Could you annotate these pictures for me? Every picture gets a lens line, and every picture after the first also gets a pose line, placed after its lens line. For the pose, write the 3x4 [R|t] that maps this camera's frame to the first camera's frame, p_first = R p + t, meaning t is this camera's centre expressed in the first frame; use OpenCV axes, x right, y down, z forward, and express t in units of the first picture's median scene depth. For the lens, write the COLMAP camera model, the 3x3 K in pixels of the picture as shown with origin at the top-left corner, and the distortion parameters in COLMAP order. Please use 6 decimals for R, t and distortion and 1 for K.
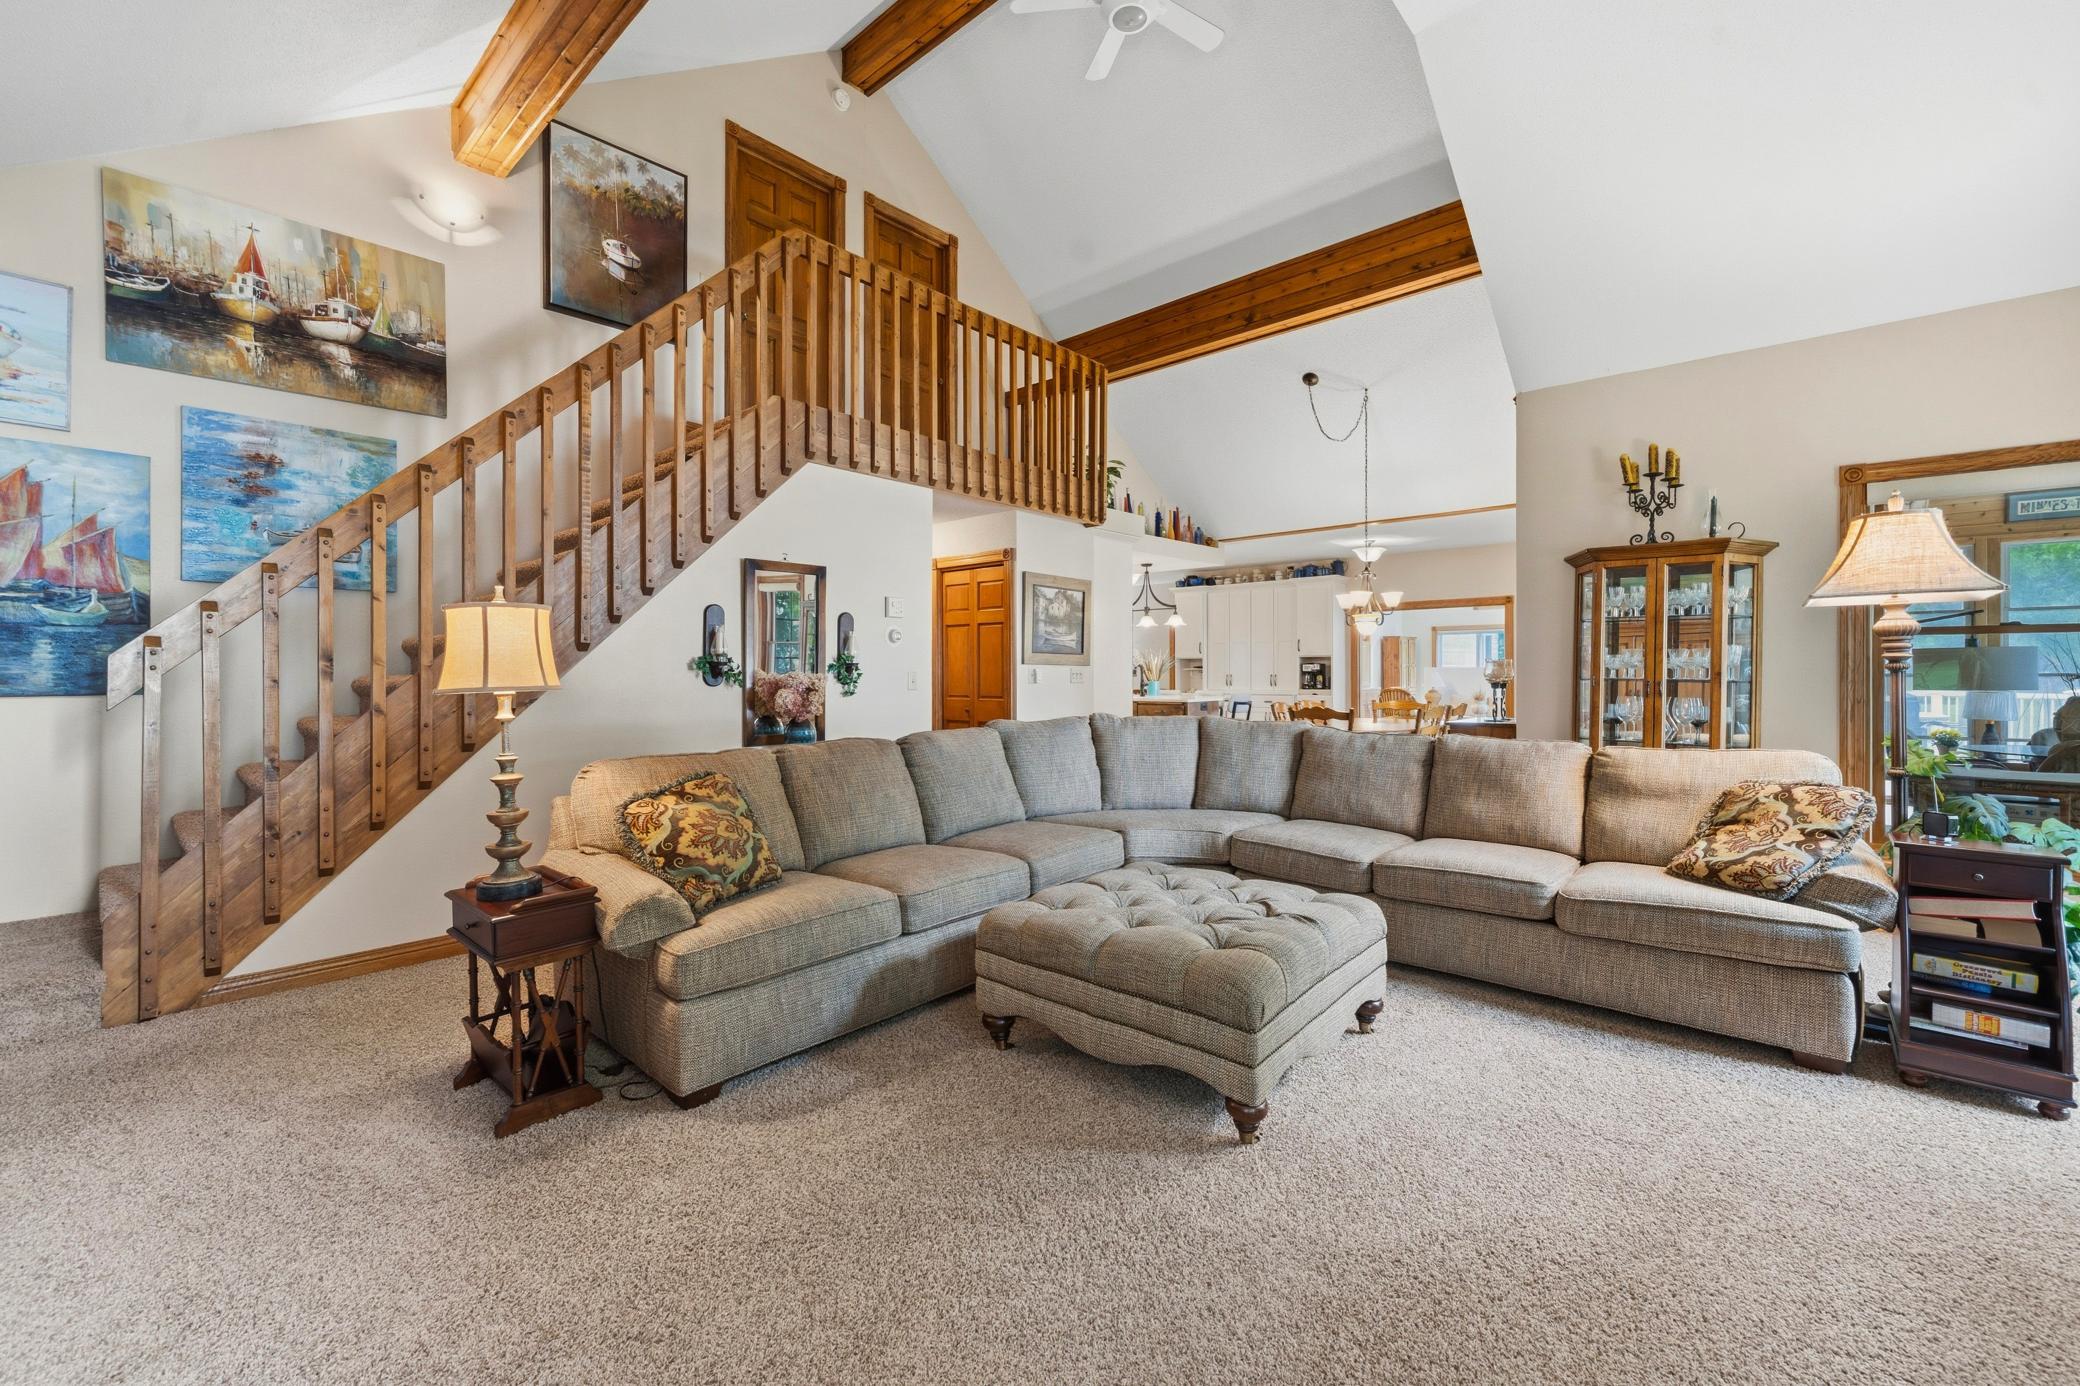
lens RADIAL K [[836.5, 0, 1035.2], [0, 836.5, 670.9], [0, 0, 1]] dist [0.000625, 0.000054]
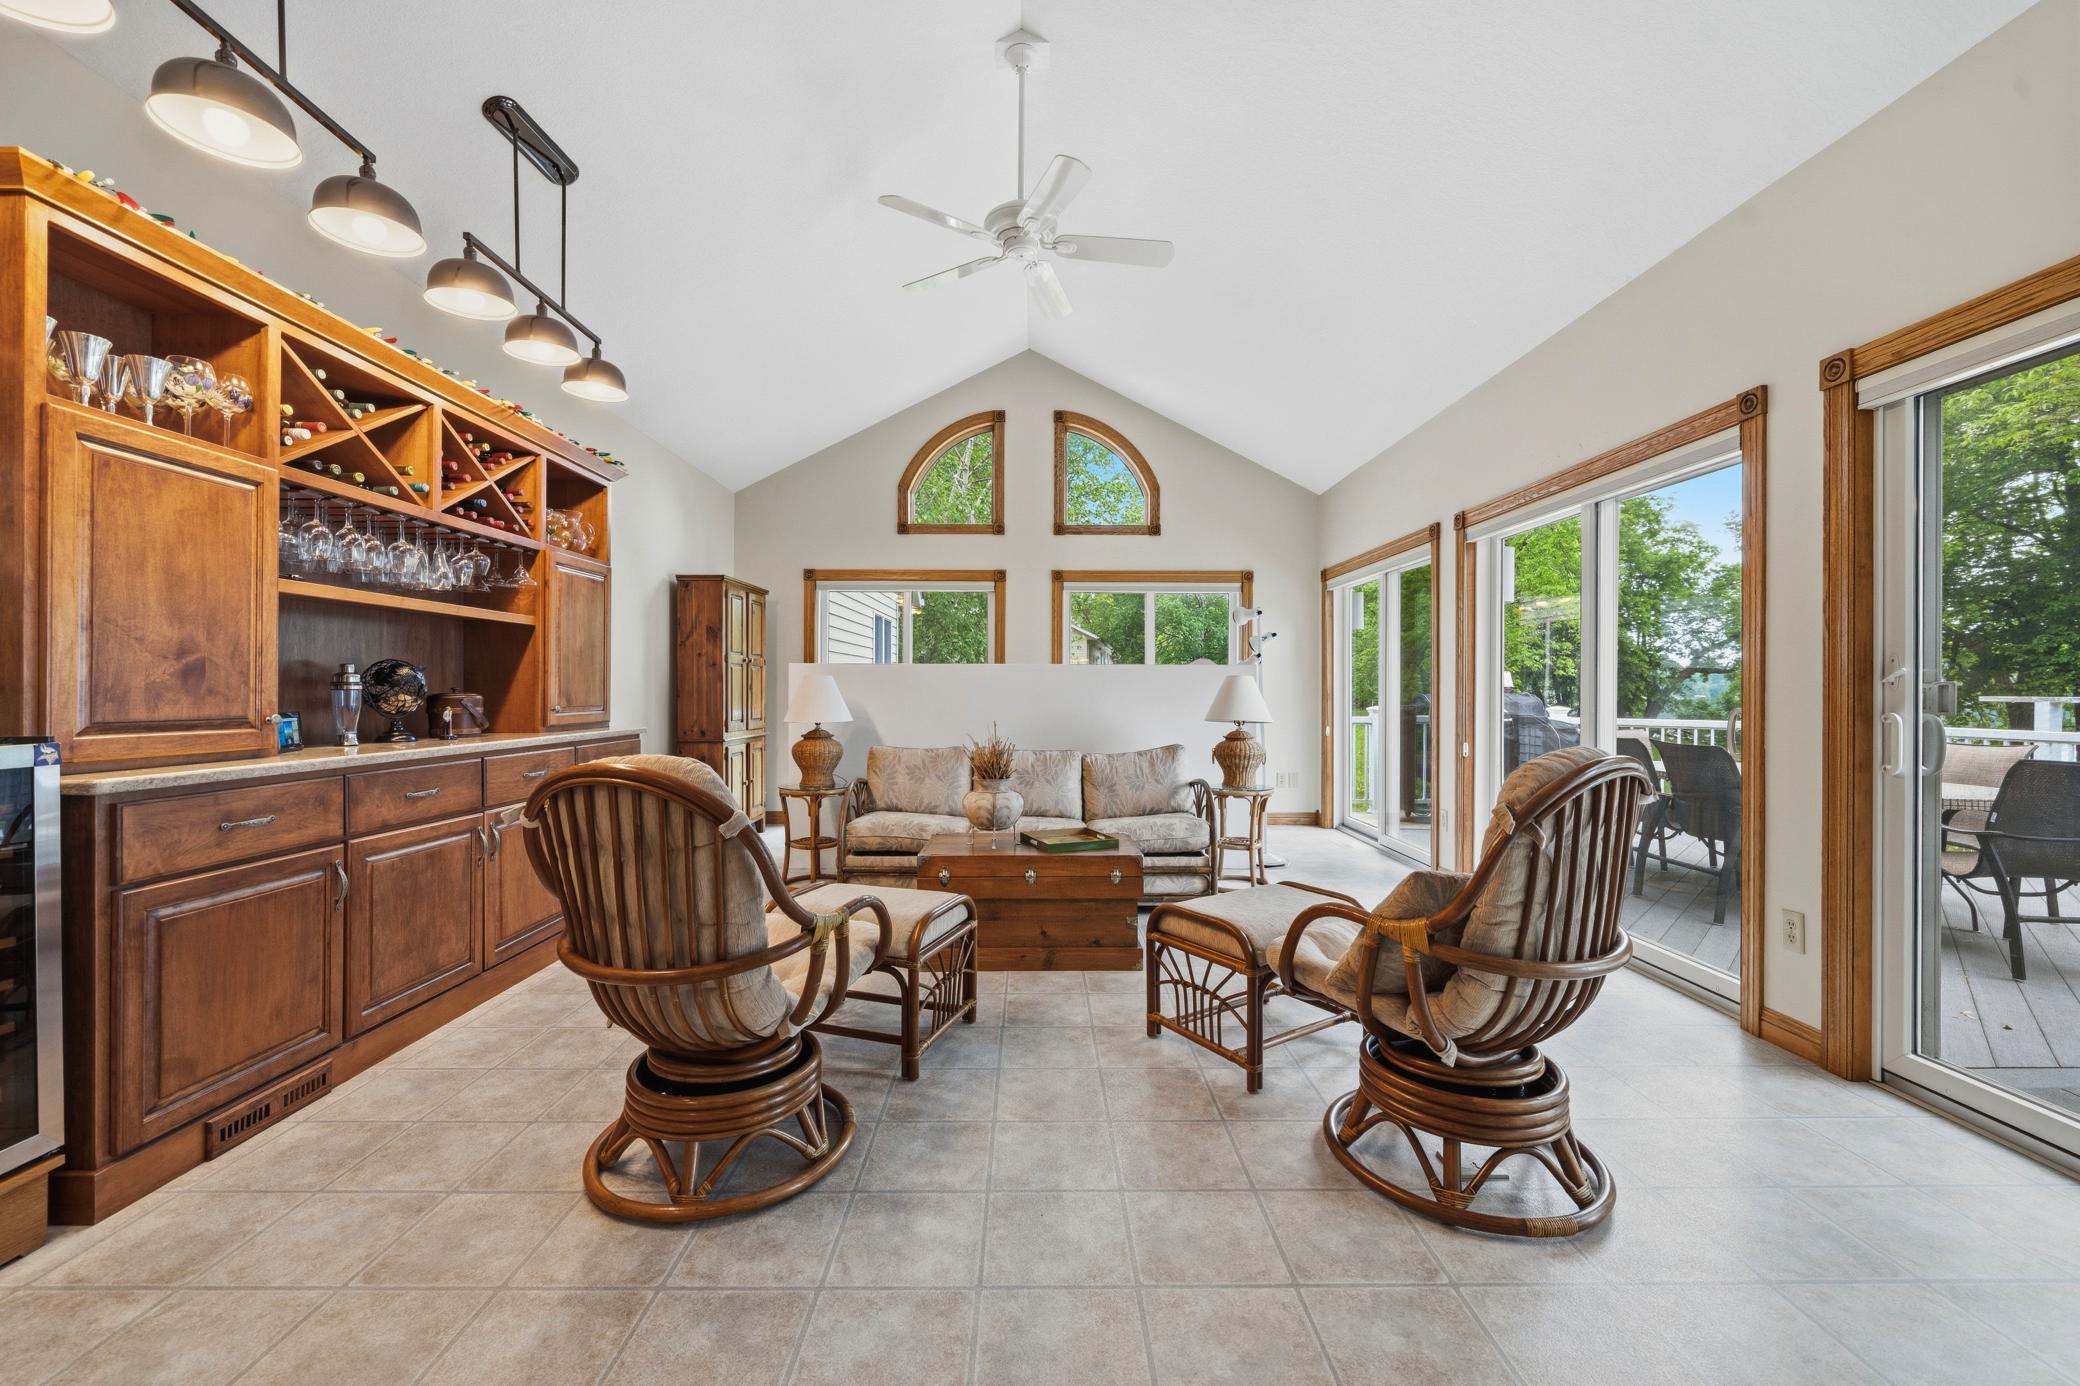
lens RADIAL K [[859.3, 0, 1038.8], [0, 859.3, 686.3], [0, 0, 1]] dist [-0.012977, 0.000014]
pose [[0.737844, 0.008960, 0.674912, 0.398114], [-0.008371, 0.999956, -0.004123, 0.007145], [-0.674919, -0.002608, 0.737887, 0.883306]]
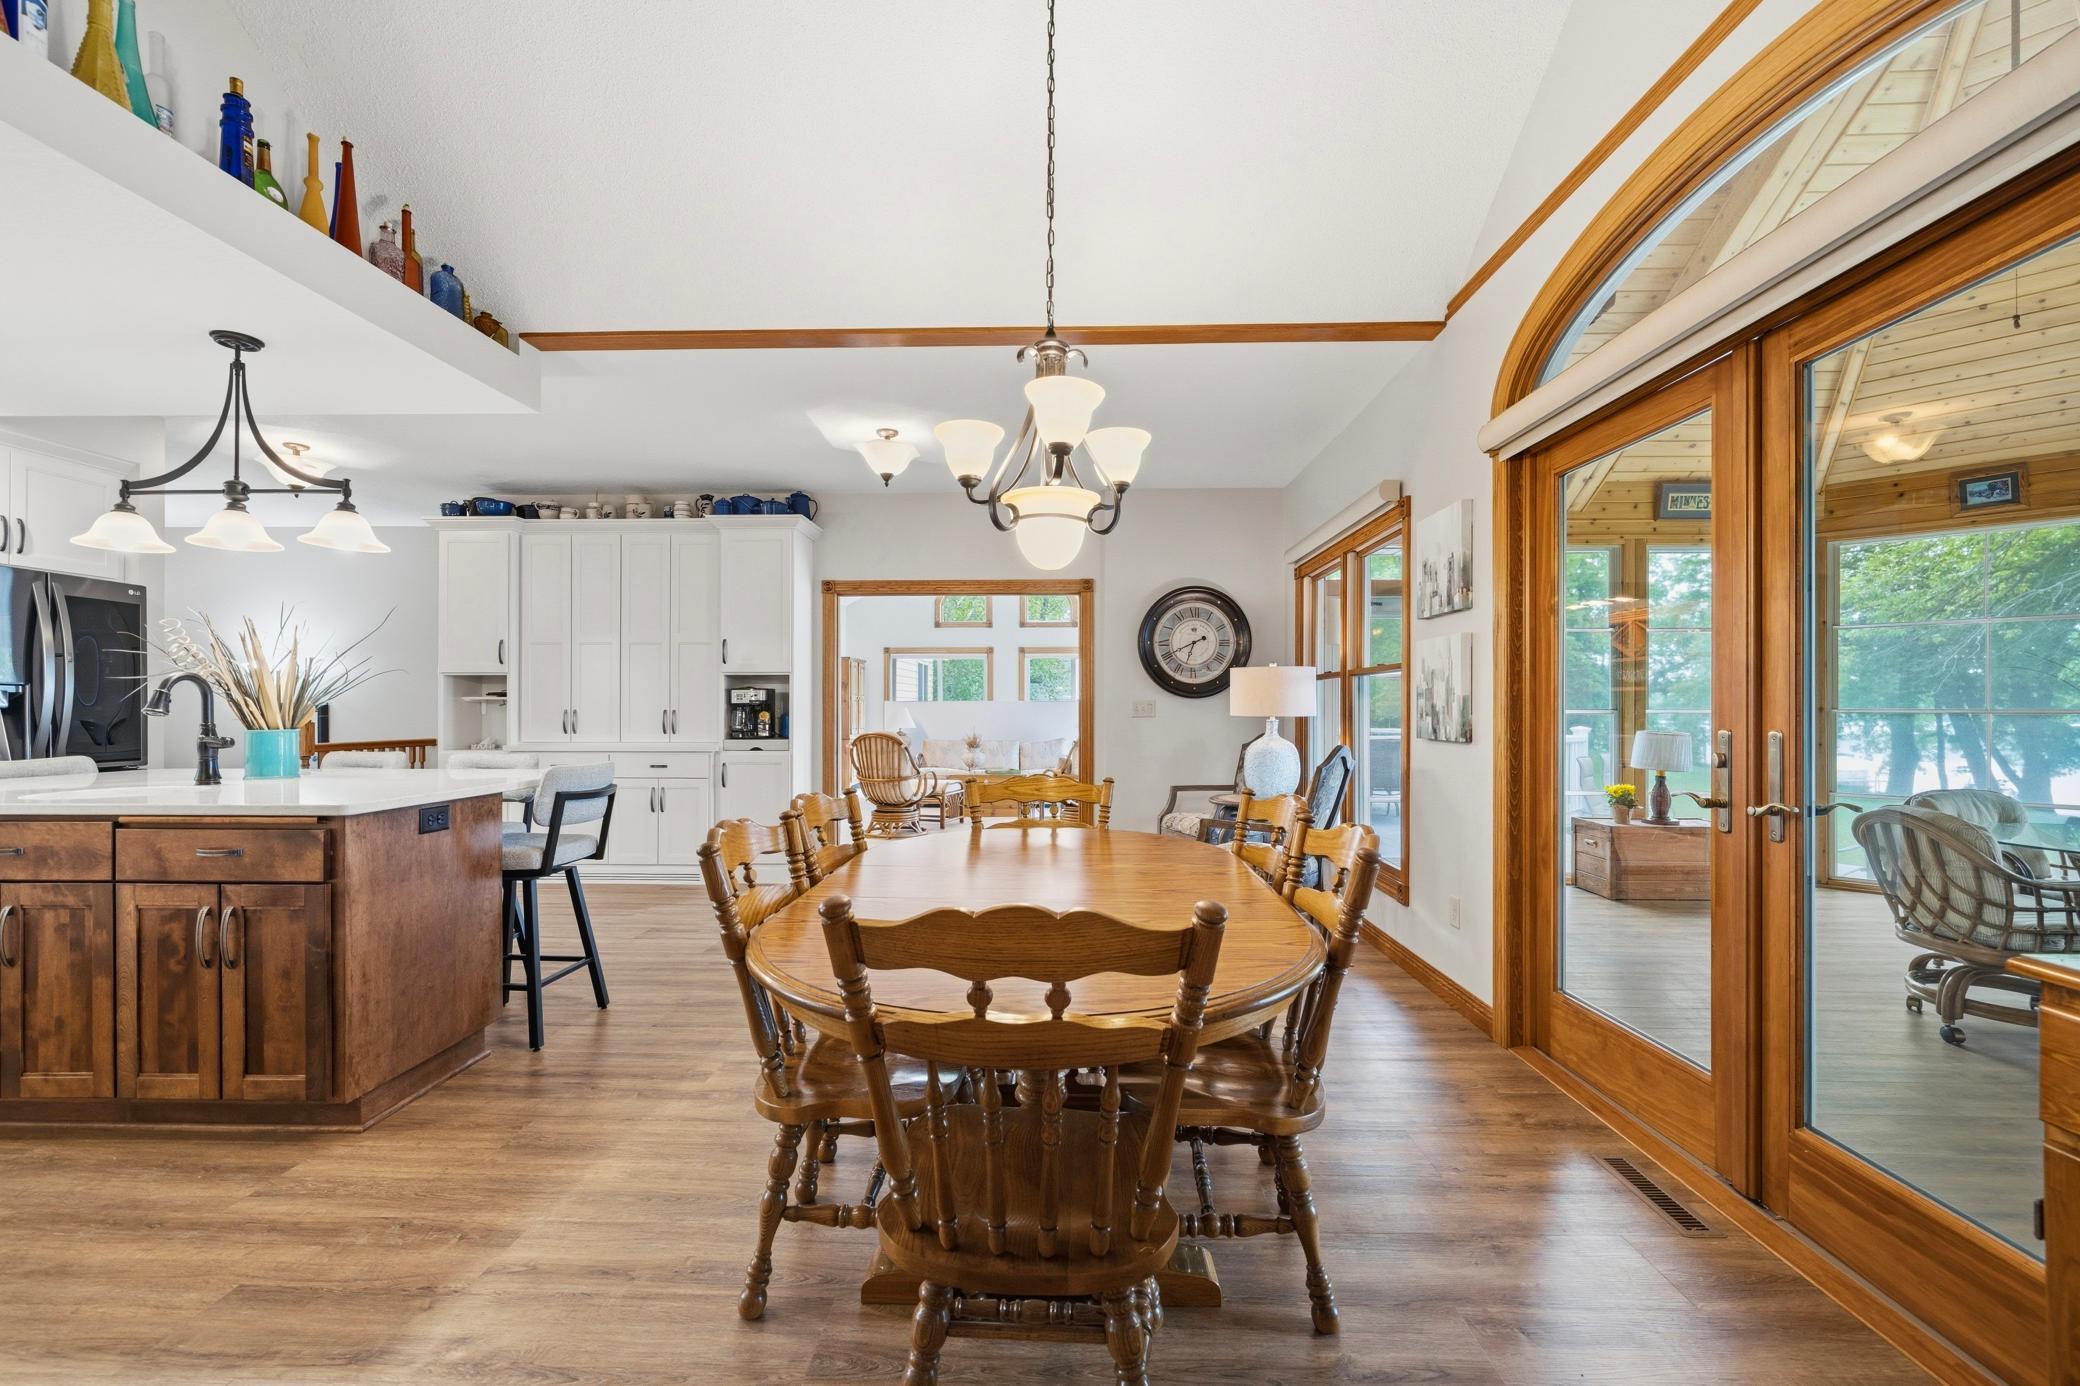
lens RADIAL K [[851.3, 0, 1035.9], [0, 851.3, 708.6], [0, 0, 1]] dist [0.000191, 0.000123]
pose [[0.763047, 0.003255, 0.646335, 0.125754], [-0.003350, 0.999994, -0.001082, 0.003397], [-0.646335, -0.001339, 0.763053, 0.479146]]
